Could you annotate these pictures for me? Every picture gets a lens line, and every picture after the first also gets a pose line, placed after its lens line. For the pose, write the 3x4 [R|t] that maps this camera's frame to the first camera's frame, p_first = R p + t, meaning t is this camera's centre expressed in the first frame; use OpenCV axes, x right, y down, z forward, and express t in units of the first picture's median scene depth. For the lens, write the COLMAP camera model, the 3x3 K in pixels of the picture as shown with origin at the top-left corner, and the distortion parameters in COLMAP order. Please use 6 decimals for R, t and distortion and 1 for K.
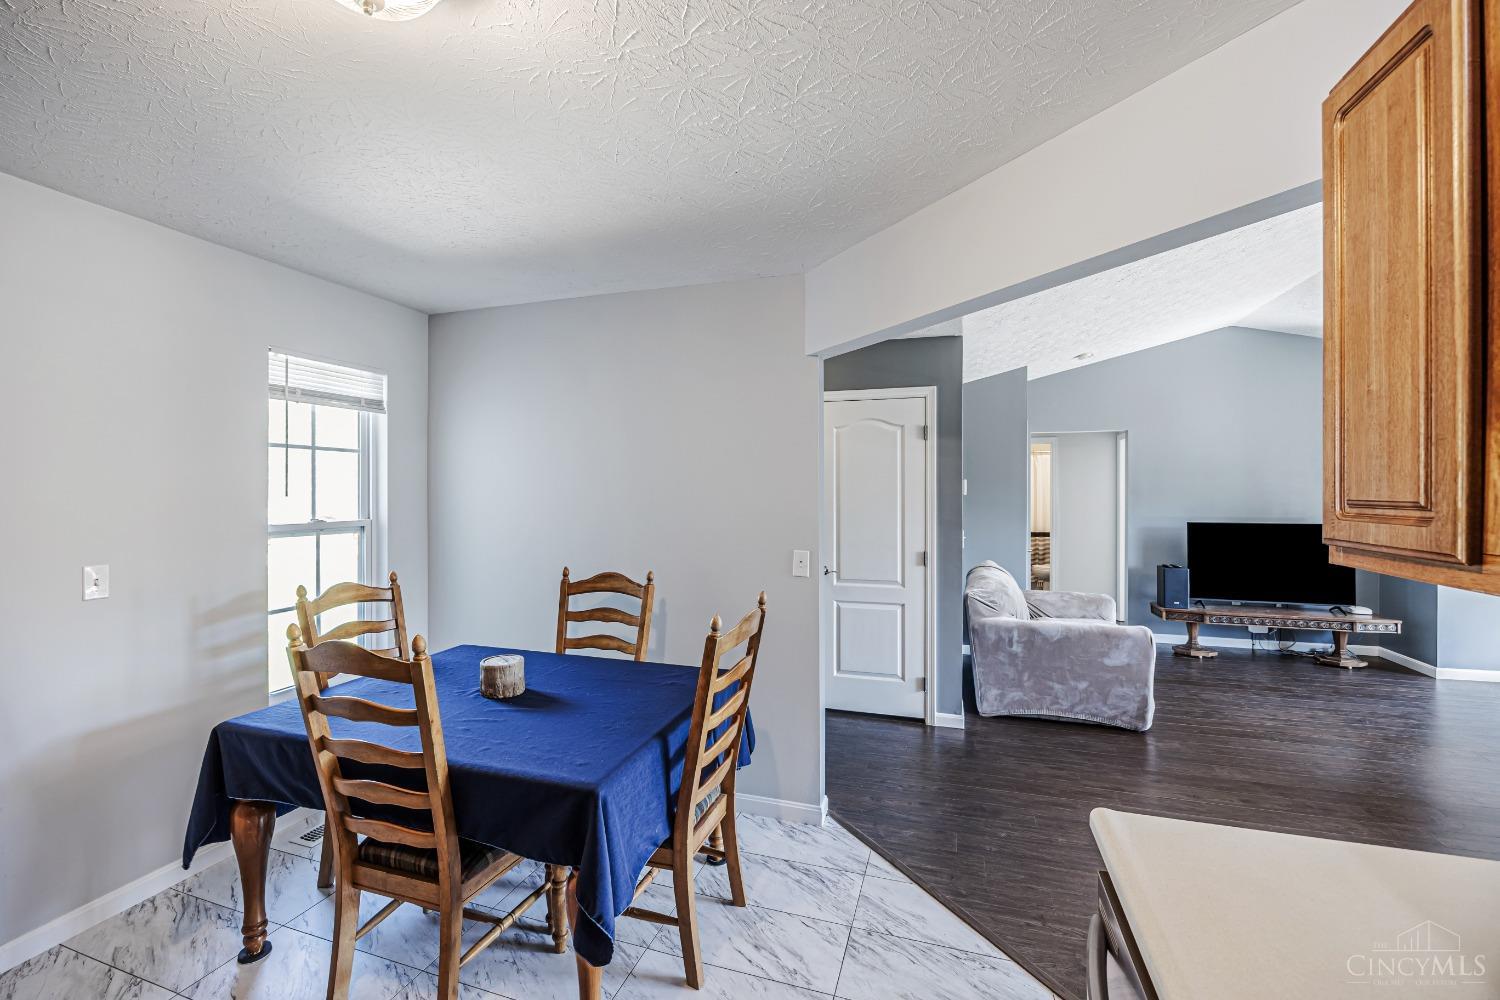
lens RADIAL K [[623.7, 0, 749.6], [0, 623.7, 498.8], [0, 0, 1]] dist [-0.008688, -0.000206]
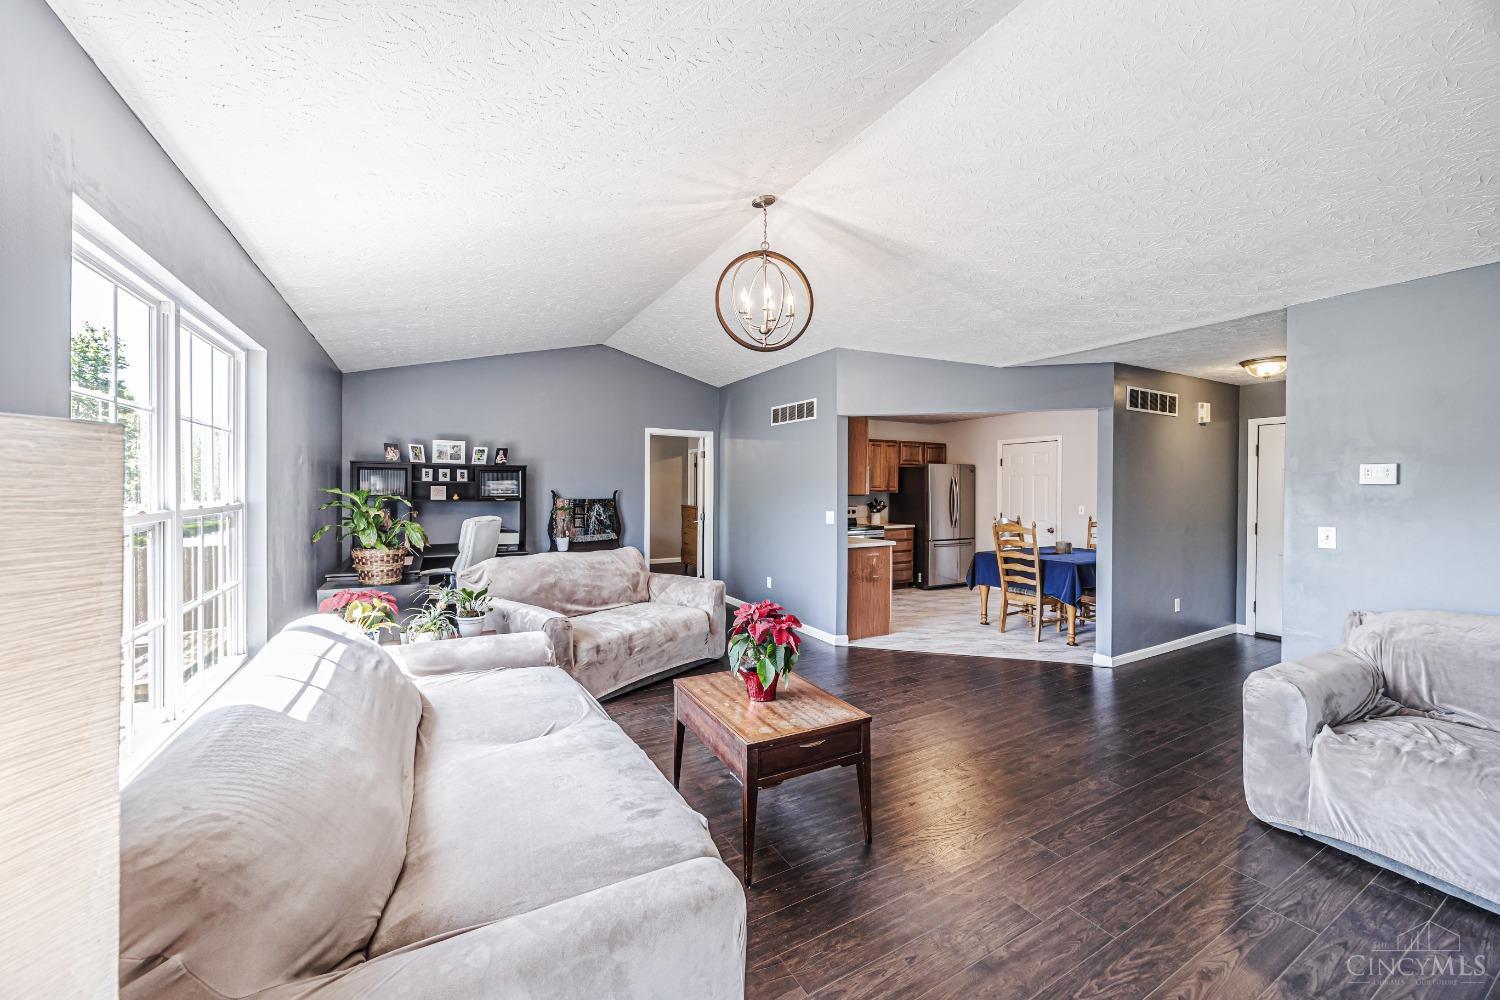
lens RADIAL K [[570.4, 0, 758.4], [0, 570.4, 491.7], [0, 0, 1]] dist [-0.005563, 0.000051]
pose [[-0.664968, 0.002695, -0.746867, 1.449623], [-0.010194, 0.999868, 0.012683, 0.000633], [0.746802, 0.016047, -0.664853, 0.970001]]
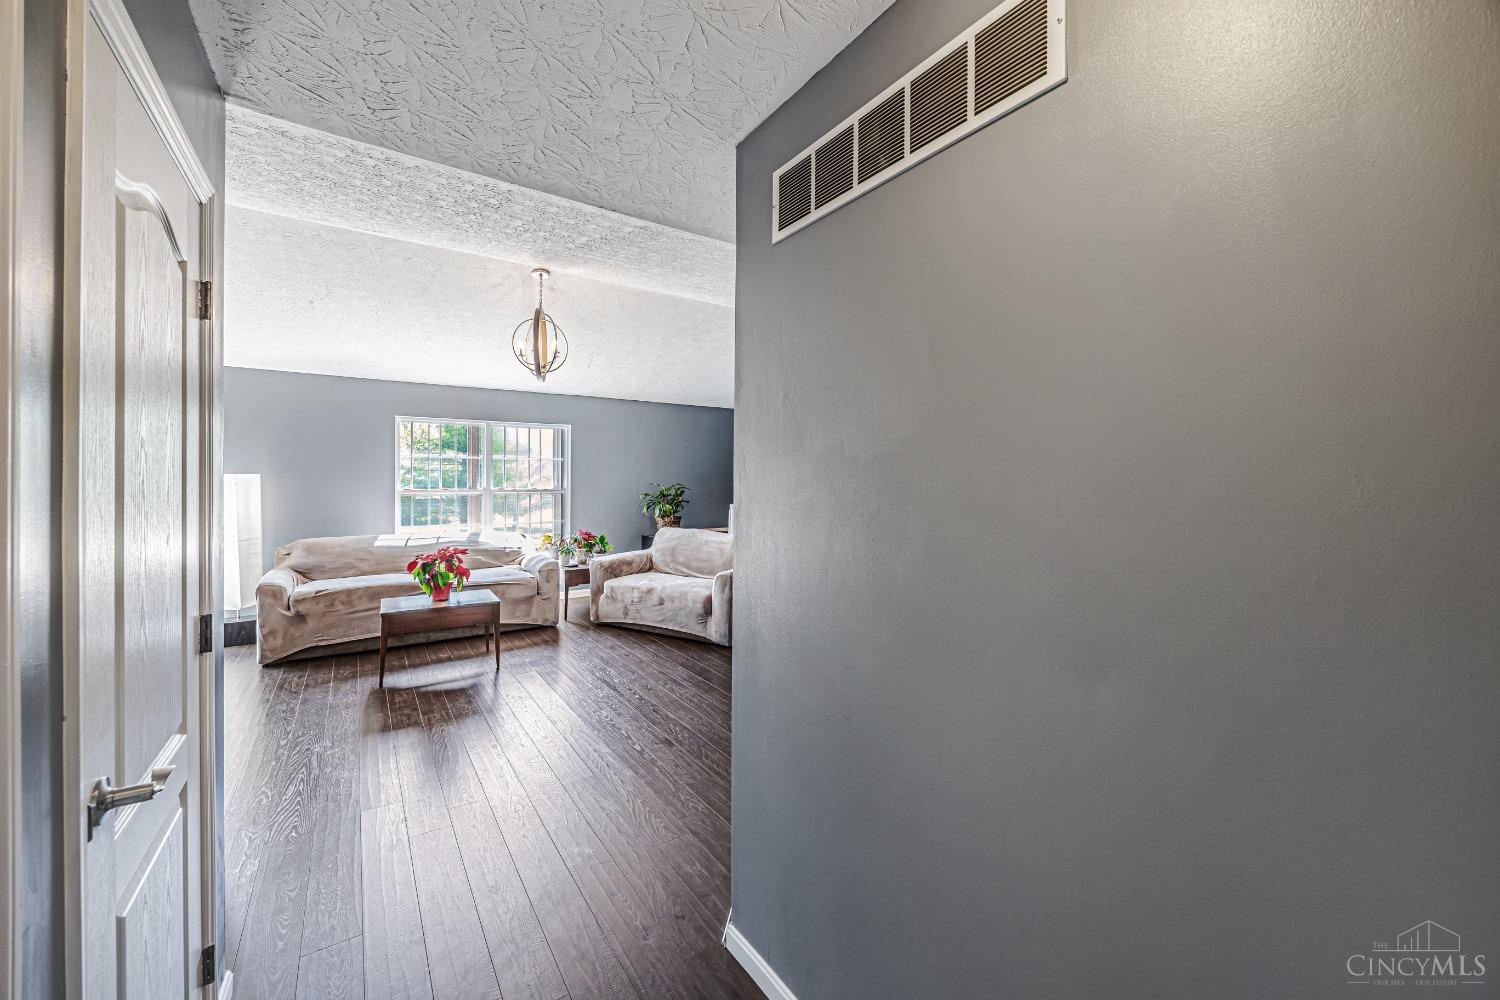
lens RADIAL K [[570.4, 0, 746.1], [0, 570.4, 481.6], [0, 0, 1]] dist [-0.005563, 0.000051]
pose [[-0.800140, 0.000118, 0.599813, -0.171991], [0.002824, 0.999990, 0.003571, 0.002198], [-0.599806, 0.004551, -0.800132, 1.089524]]
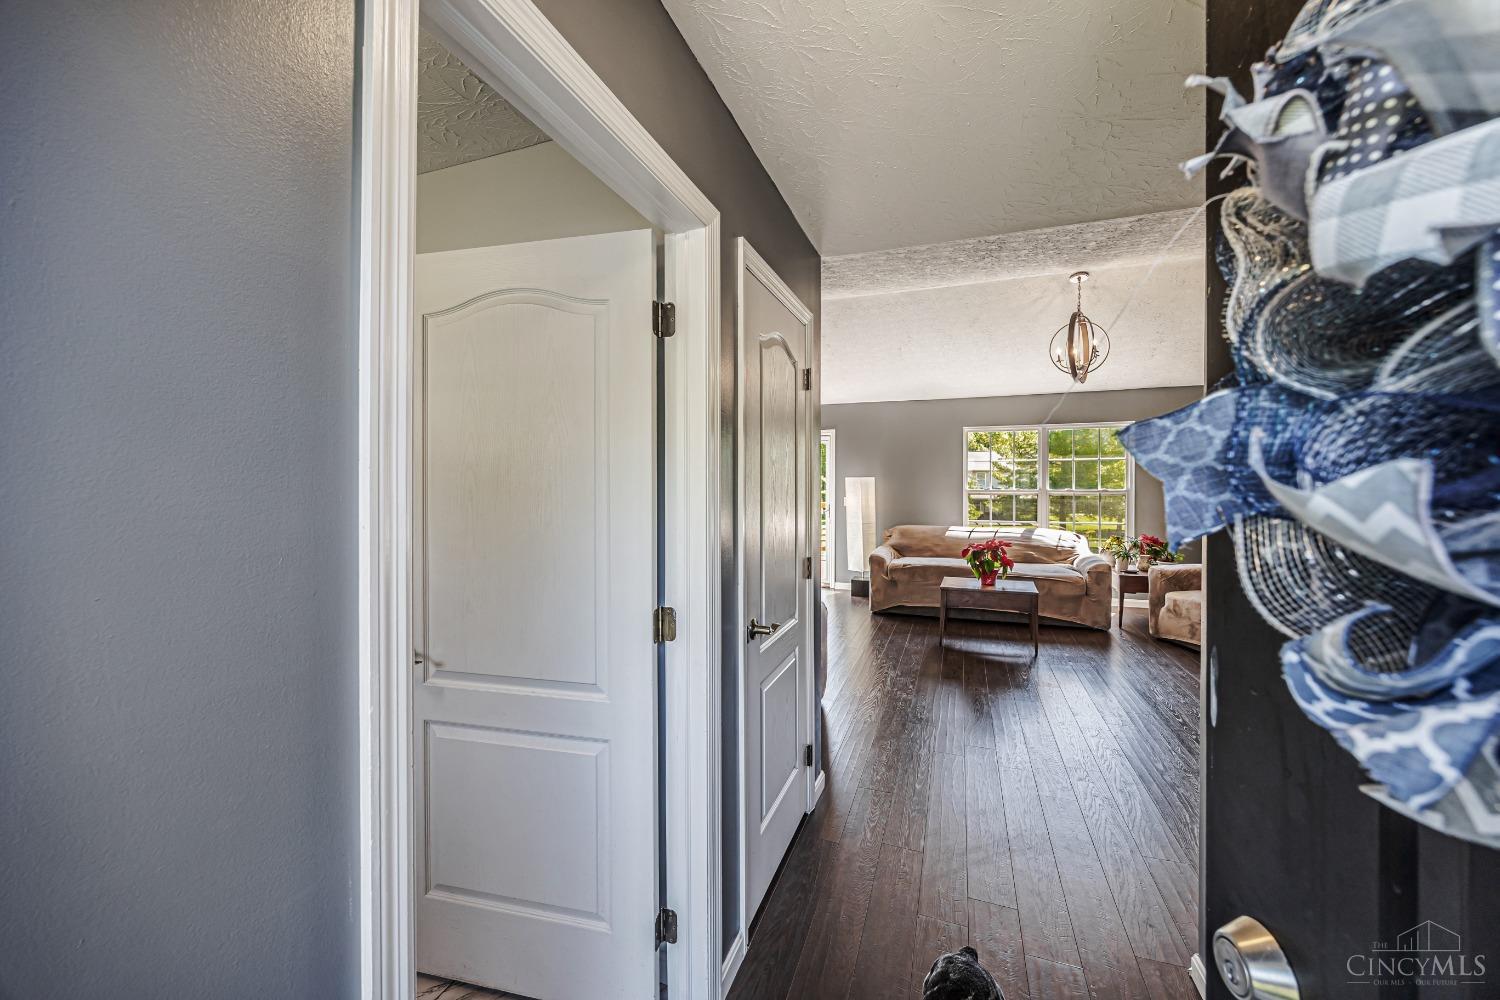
lens RADIAL K [[570.4, 0, 763.3], [0, 570.4, 485.5], [0, 0, 1]] dist [-0.005563, 0.000051]
pose [[0.017214, -0.002579, 0.999849, -0.328090], [0.006242, 0.999977, 0.002472, 0.005390], [-0.999832, 0.006198, 0.017230, 1.044200]]
